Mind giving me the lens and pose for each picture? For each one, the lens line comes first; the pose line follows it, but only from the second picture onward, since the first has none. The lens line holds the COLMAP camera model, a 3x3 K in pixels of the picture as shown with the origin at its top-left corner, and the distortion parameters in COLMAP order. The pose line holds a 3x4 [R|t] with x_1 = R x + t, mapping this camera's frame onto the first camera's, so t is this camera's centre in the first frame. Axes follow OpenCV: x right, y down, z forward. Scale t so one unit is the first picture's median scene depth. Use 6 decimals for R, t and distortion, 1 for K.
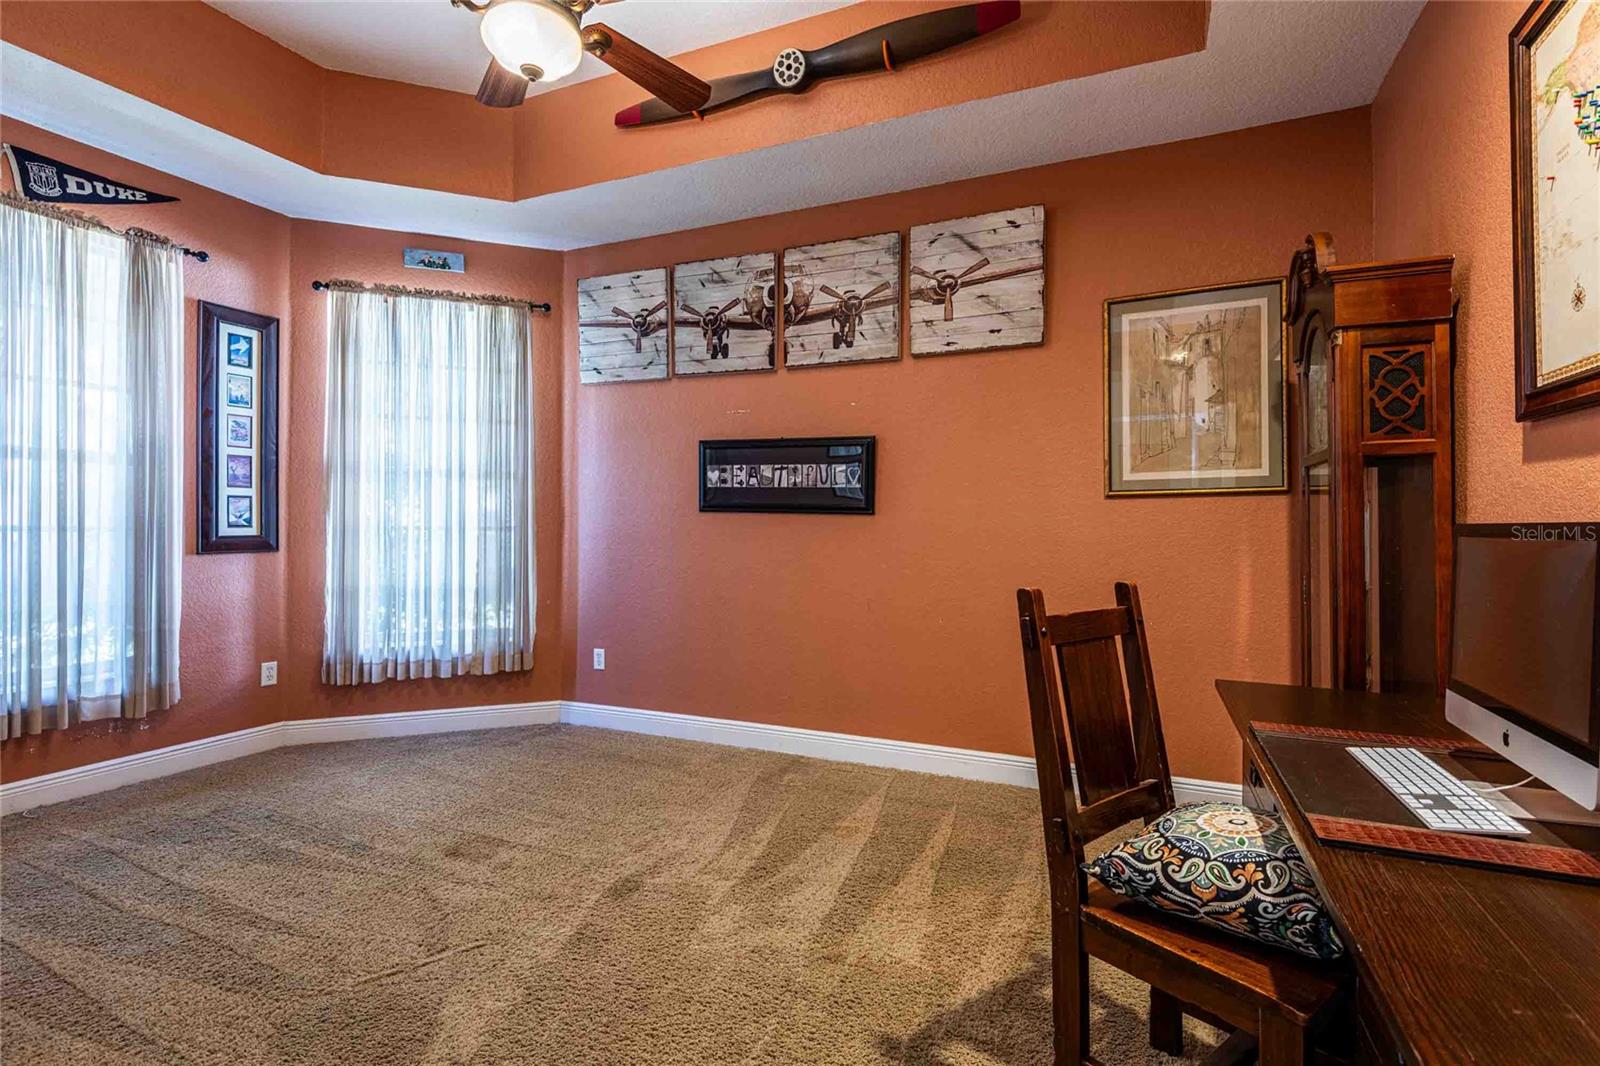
lens RADIAL K [[735.7, 0, 793.5], [0, 735.7, 526.3], [0, 0, 1]] dist [0.012032, -0.008712]
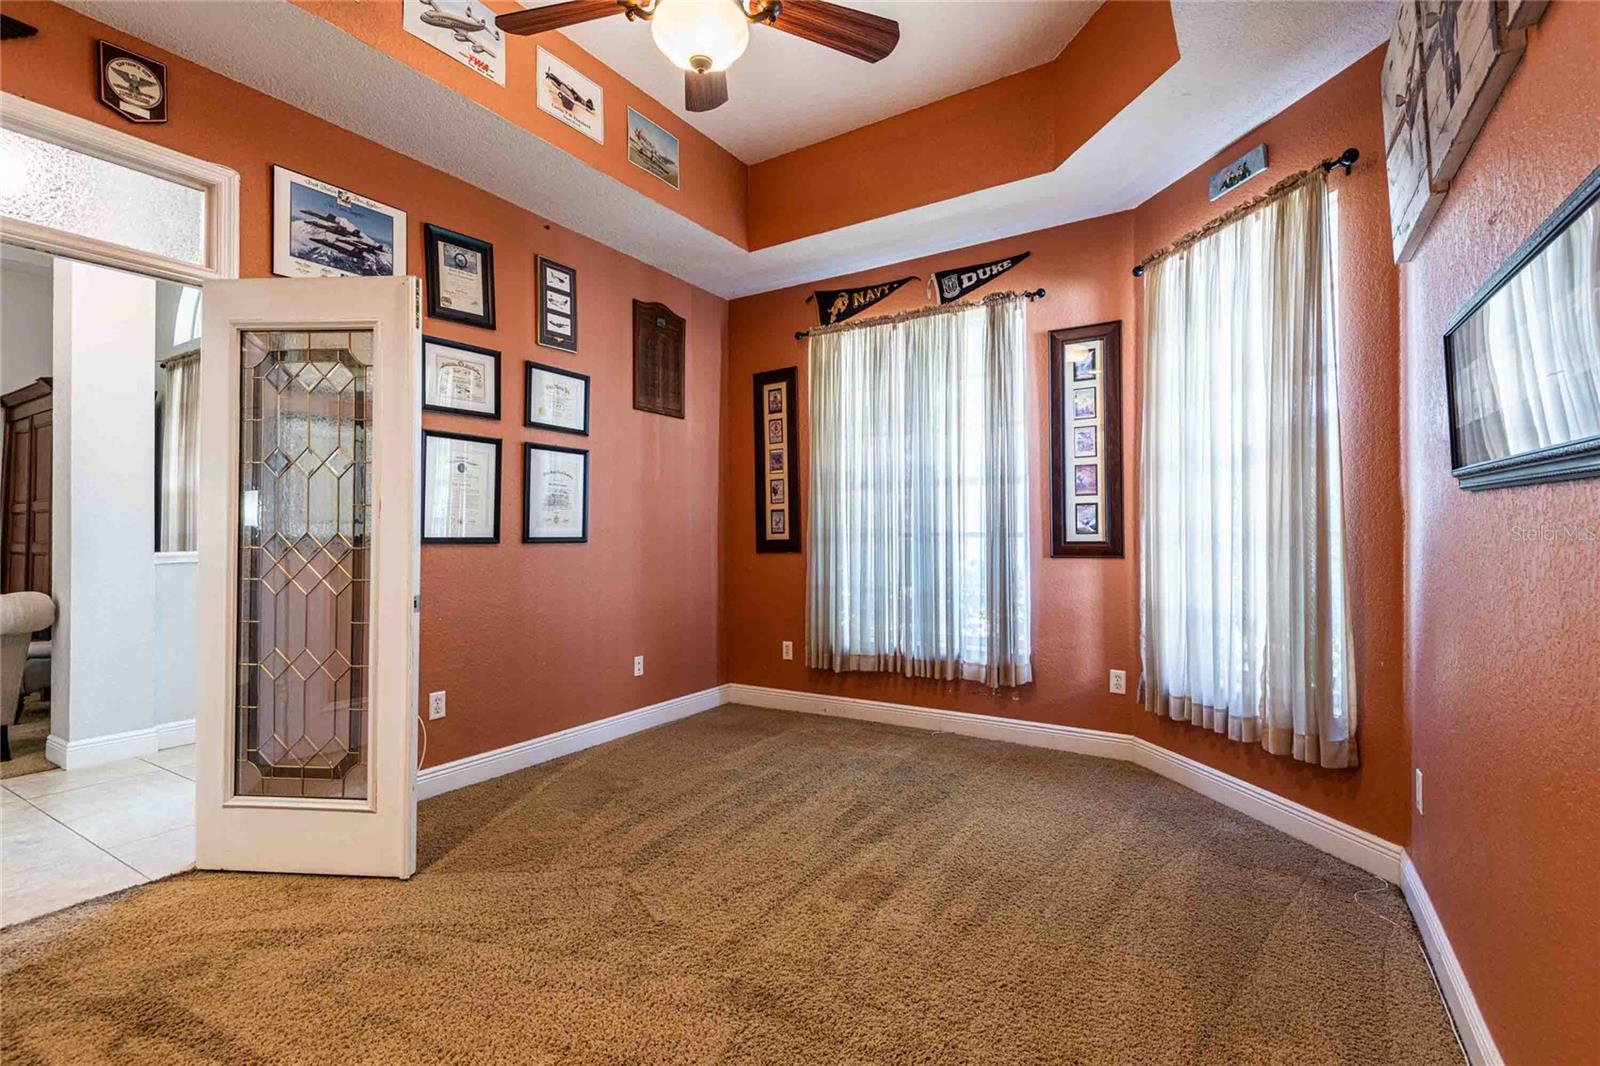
lens RADIAL K [[735.7, 0, 788.3], [0, 735.7, 526.9], [0, 0, 1]] dist [0.012032, -0.008712]
pose [[-0.130428, -0.010173, -0.991406, 0.351183], [0.002416, 0.999941, -0.010578, 0.001981], [0.991455, -0.003775, -0.130396, 0.745413]]
